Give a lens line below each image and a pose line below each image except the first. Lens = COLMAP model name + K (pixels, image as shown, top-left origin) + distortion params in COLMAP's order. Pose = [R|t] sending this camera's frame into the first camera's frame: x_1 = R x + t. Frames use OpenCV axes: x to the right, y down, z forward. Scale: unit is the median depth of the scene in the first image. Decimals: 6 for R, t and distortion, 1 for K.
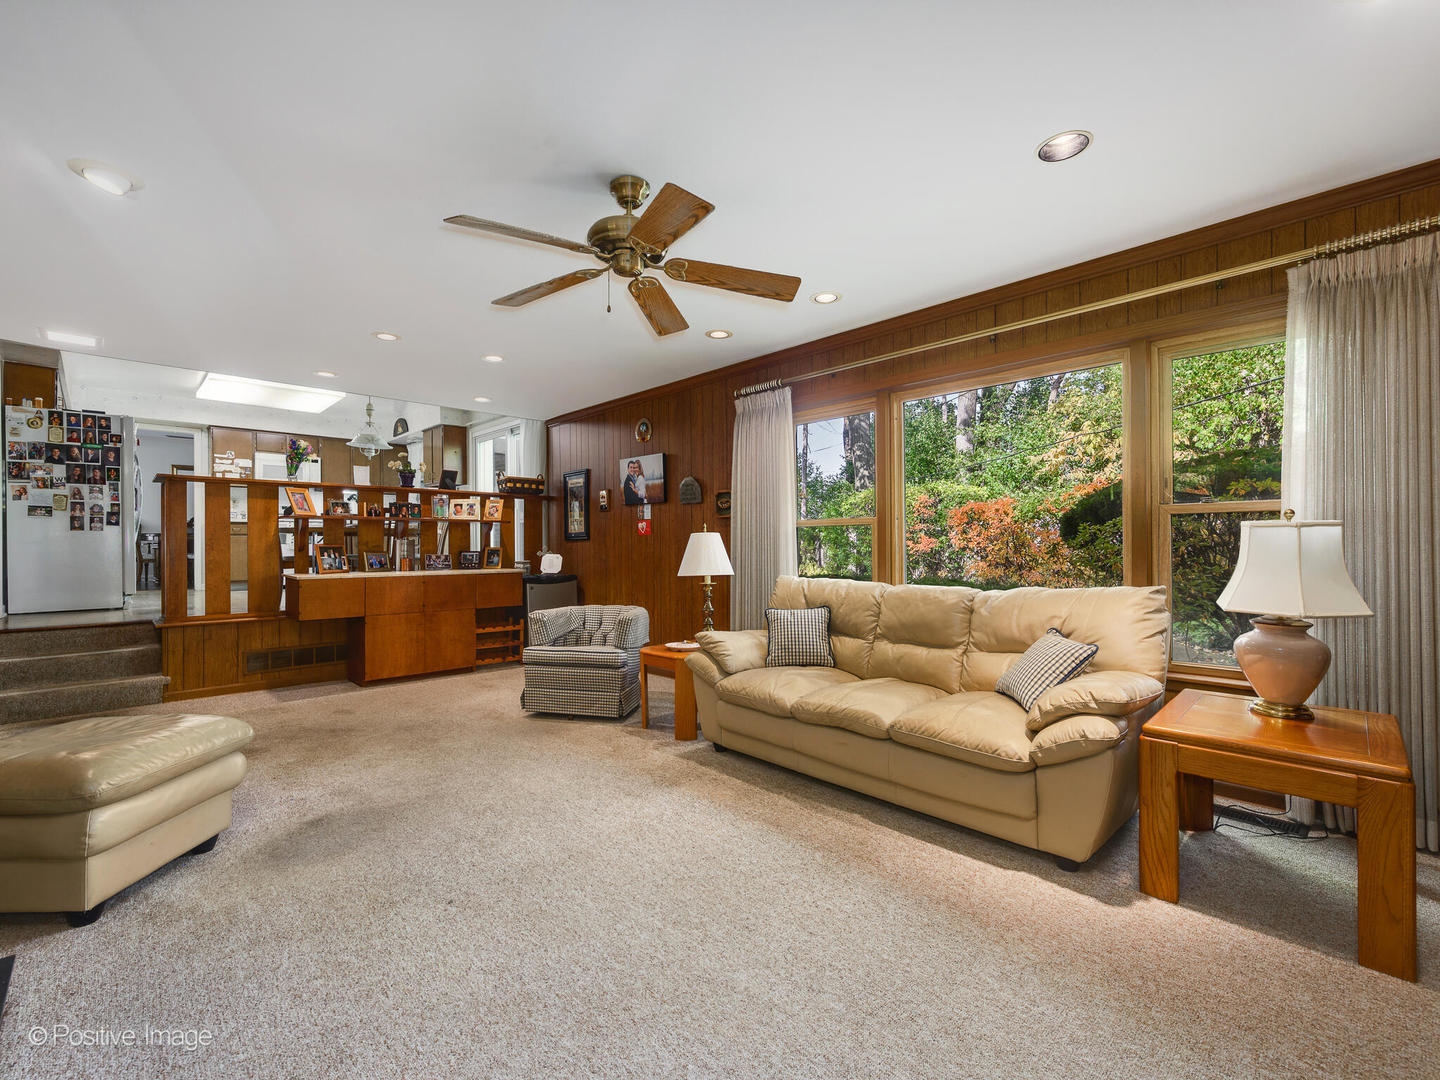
lens RADIAL K [[526.6, 0, 626.7], [0, 526.6, 541.4], [0, 0, 1]] dist [-0.000127, 0.000016]
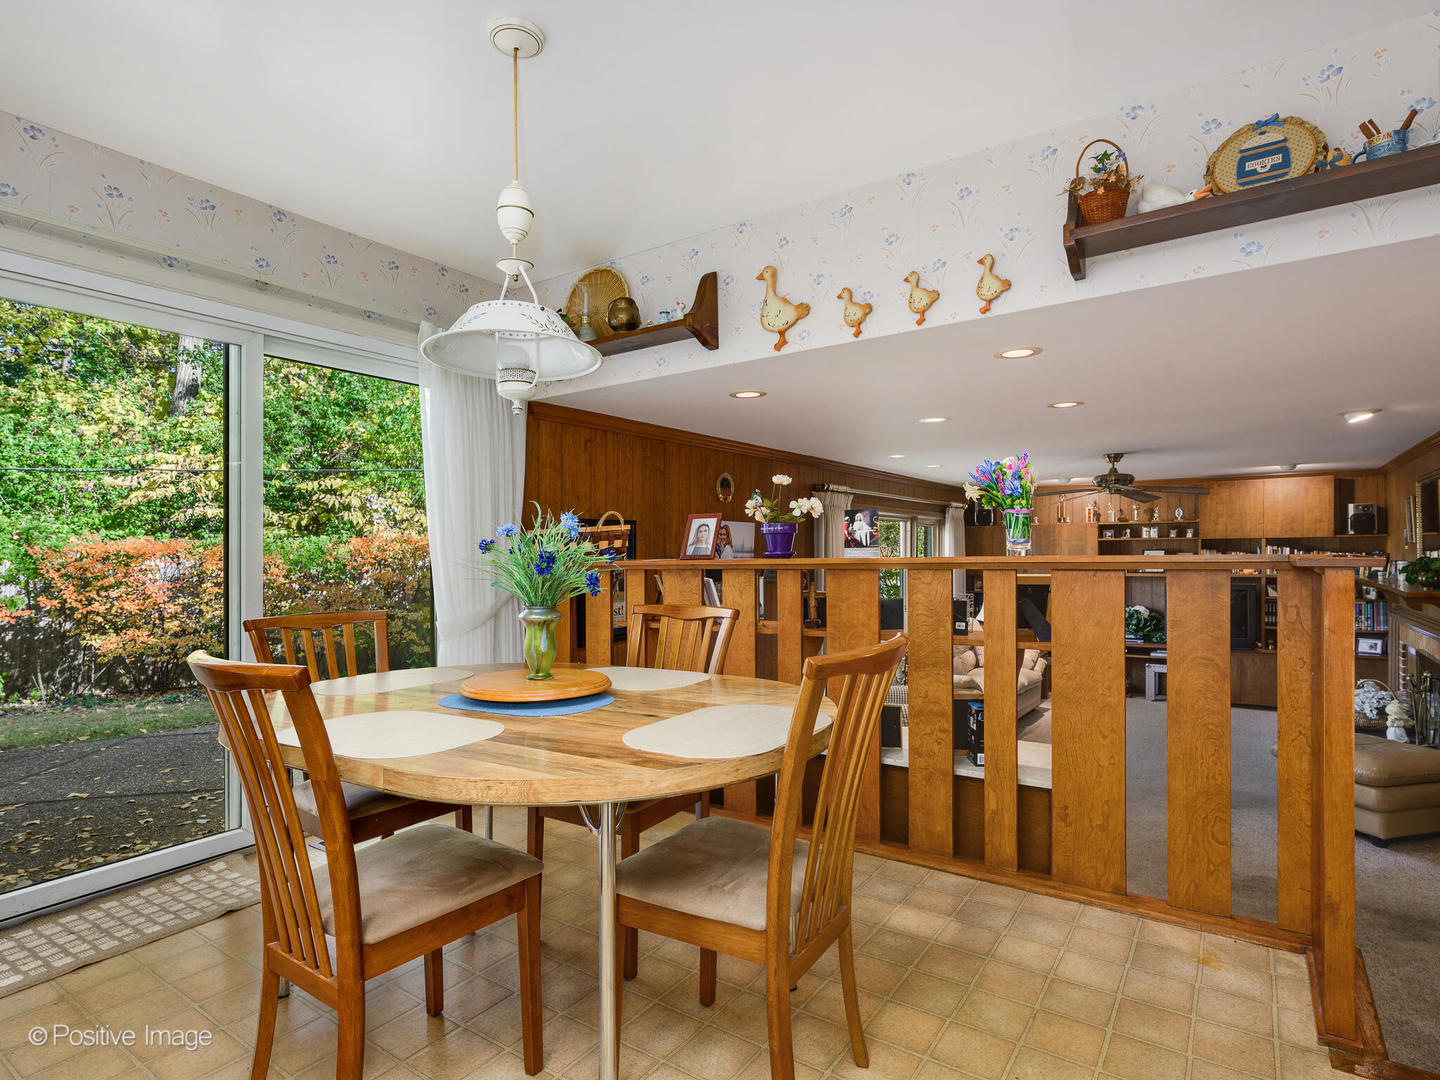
lens RADIAL K [[769.1, 0, 664.0], [0, 769.1, 578.1], [0, 0, 1]] dist [0.002871, -0.001073]
pose [[-0.149621, -0.029103, 0.988315, -1.804506], [0.020866, 0.999251, 0.032583, -0.190715], [-0.988523, 0.025498, -0.148902, 2.085866]]
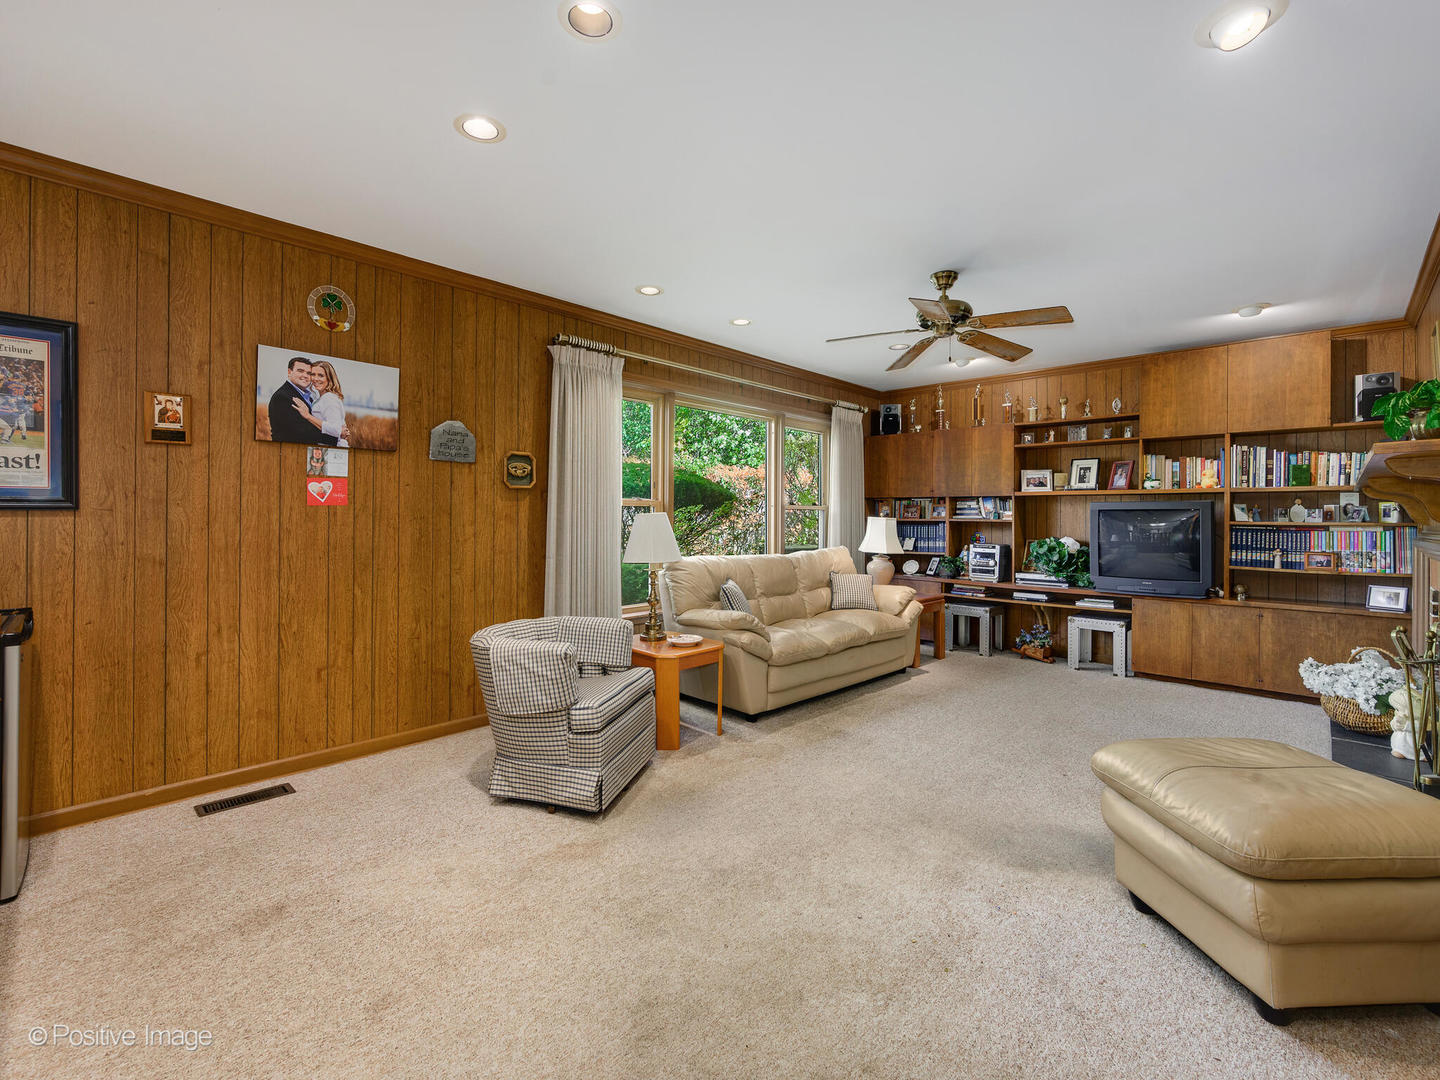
lens RADIAL K [[700.9, 0, 721.2], [0, 700.9, 516.4], [0, 0, 1]] dist [0.002976, 0.001256]
pose [[-0.056726, 0.005244, 0.998376, -1.148128], [-0.016348, 0.999847, -0.006180, -0.006240], [-0.998256, -0.016672, -0.056632, 1.065575]]
